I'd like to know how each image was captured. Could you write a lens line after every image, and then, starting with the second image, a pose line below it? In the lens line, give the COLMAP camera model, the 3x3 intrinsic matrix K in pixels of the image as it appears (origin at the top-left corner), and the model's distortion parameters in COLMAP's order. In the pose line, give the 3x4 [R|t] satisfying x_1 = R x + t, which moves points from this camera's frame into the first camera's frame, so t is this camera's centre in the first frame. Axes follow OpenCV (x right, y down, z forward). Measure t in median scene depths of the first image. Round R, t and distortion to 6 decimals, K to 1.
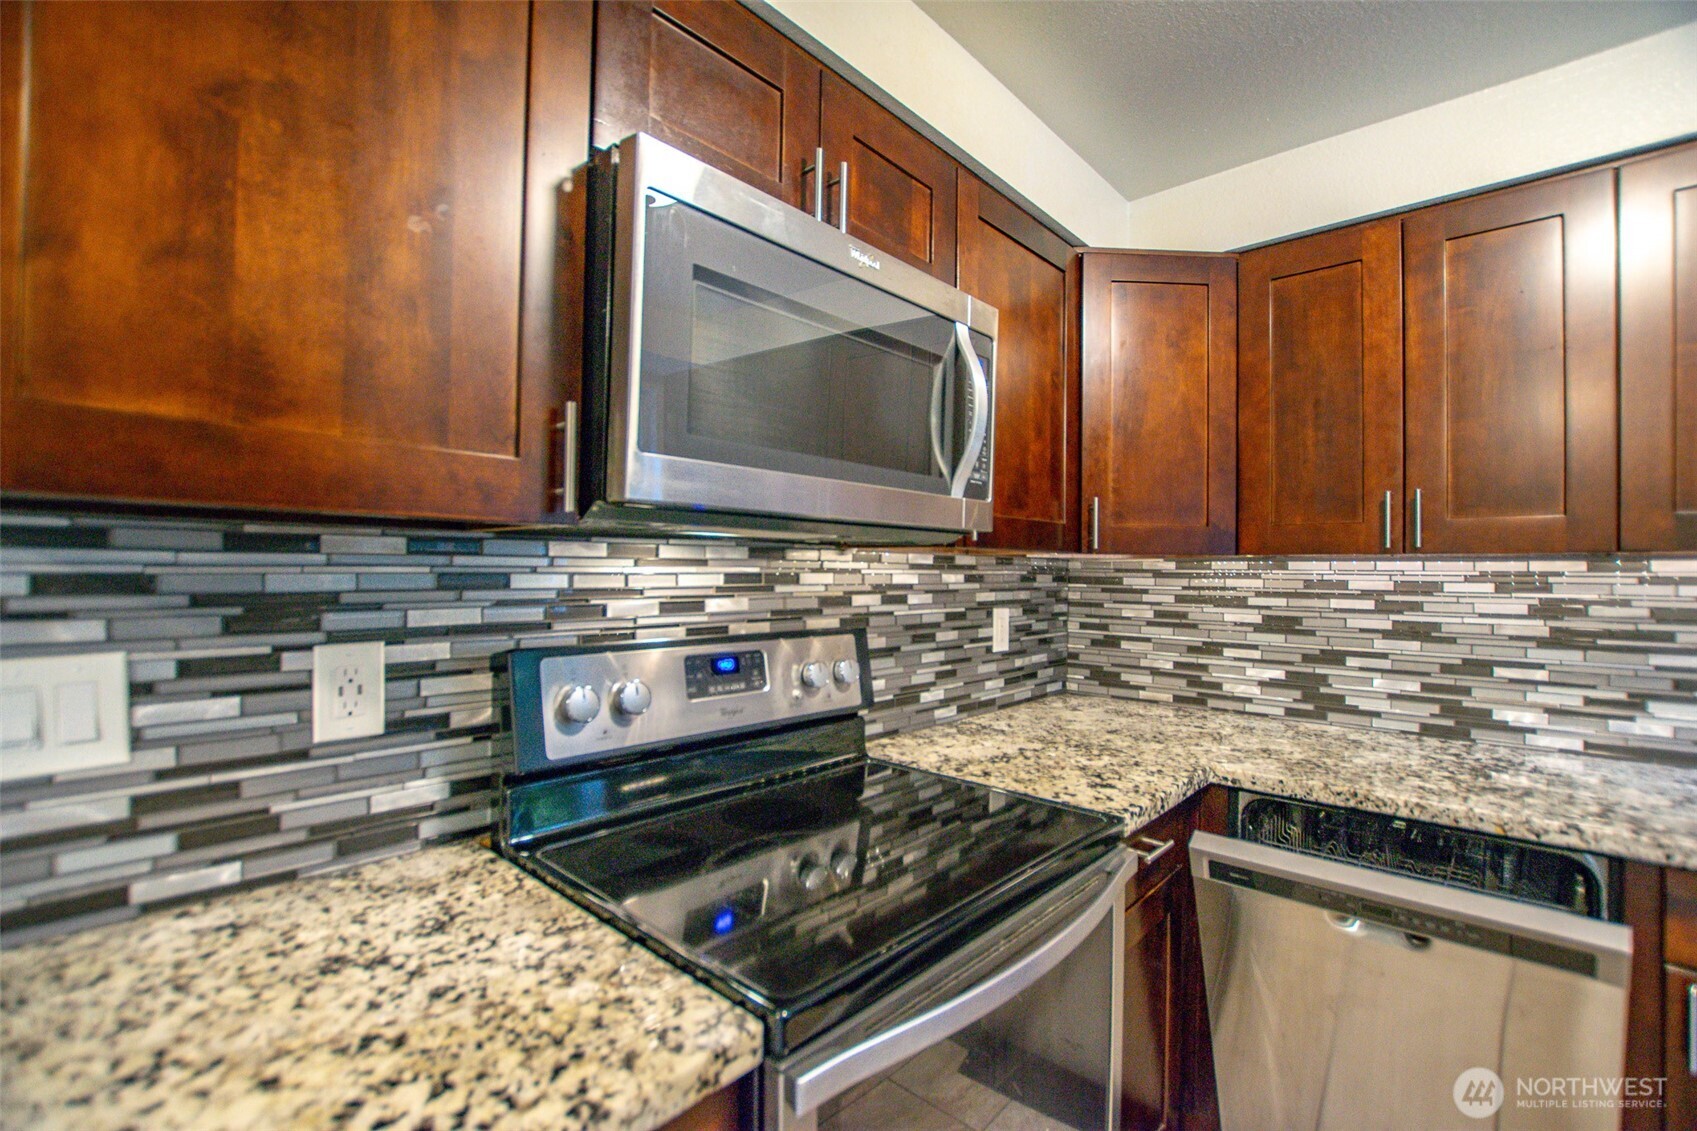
lens RADIAL K [[746.2, 0, 850.7], [0, 746.2, 568.2], [0, 0, 1]] dist [-0.027539, 0.000553]
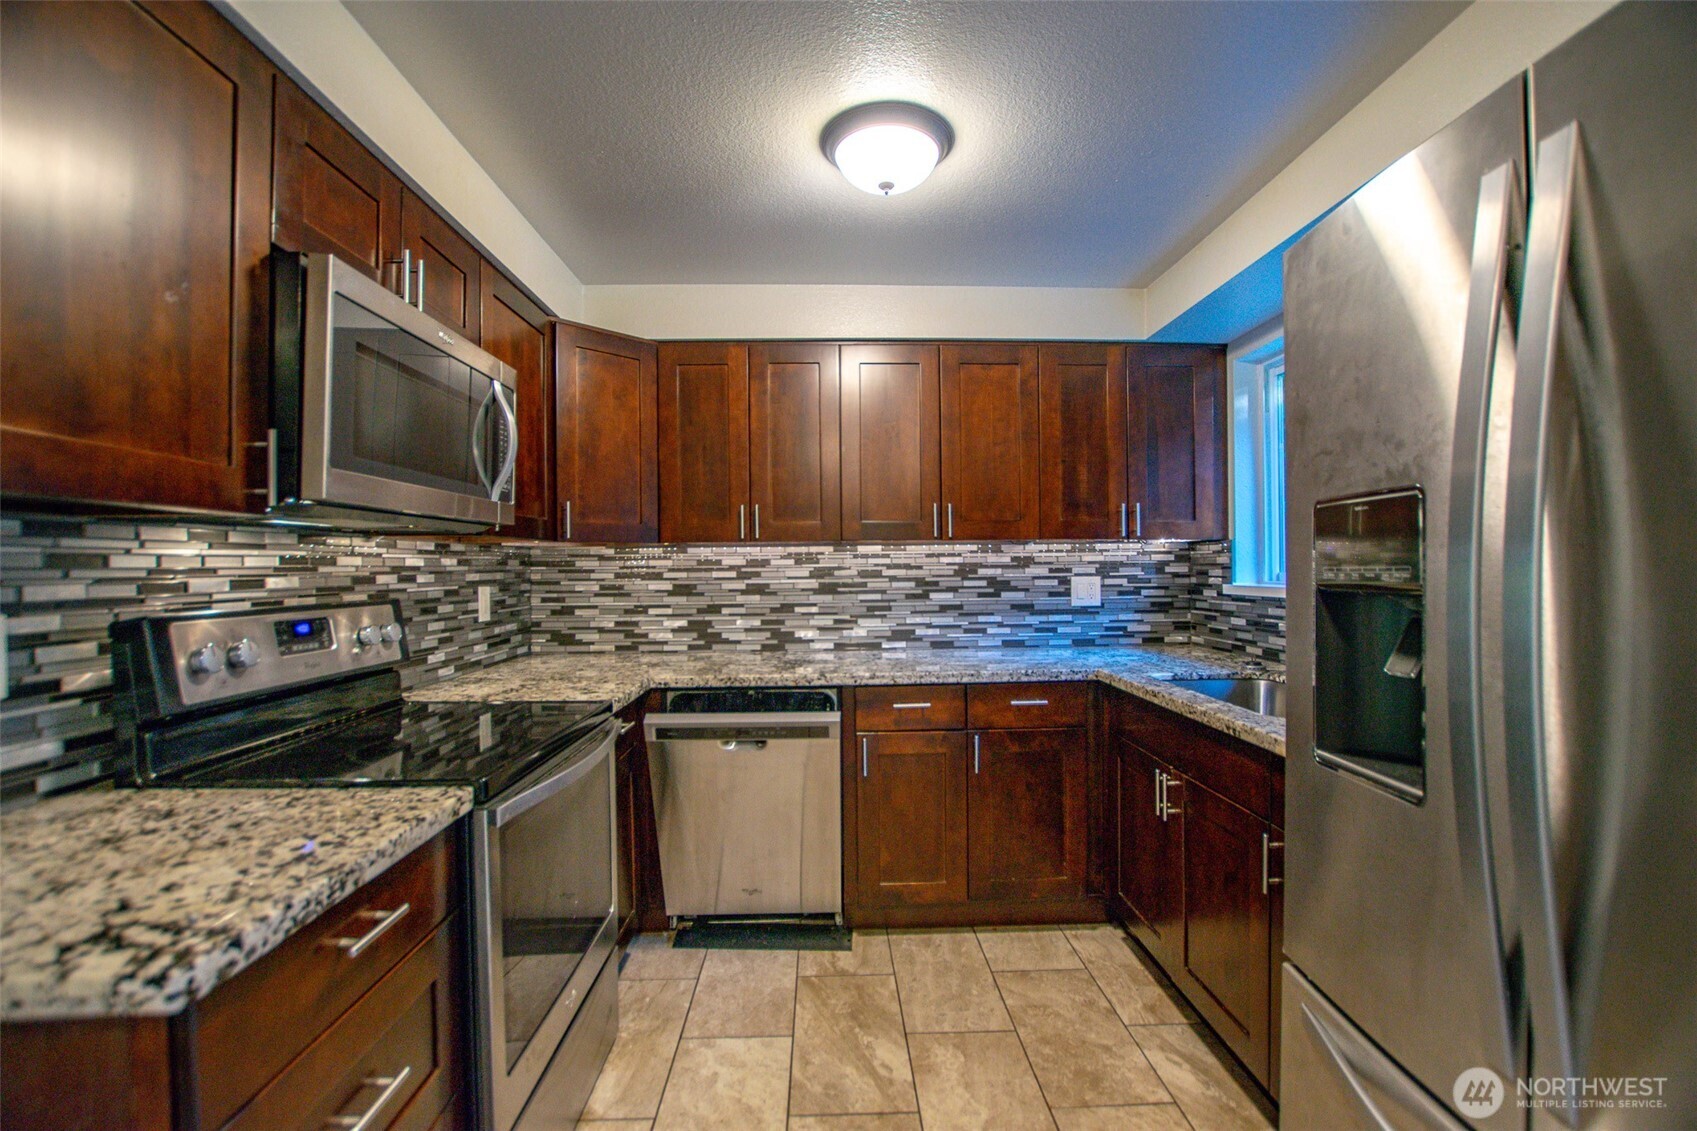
lens RADIAL K [[746.2, 0, 850.7], [0, 746.2, 568.2], [0, 0, 1]] dist [-0.027539, 0.000553]
pose [[0.715381, -0.019960, 0.698450, -0.292795], [0.014732, 0.999801, 0.013483, 0.020907], [-0.698579, 0.000644, 0.715532, -0.403552]]
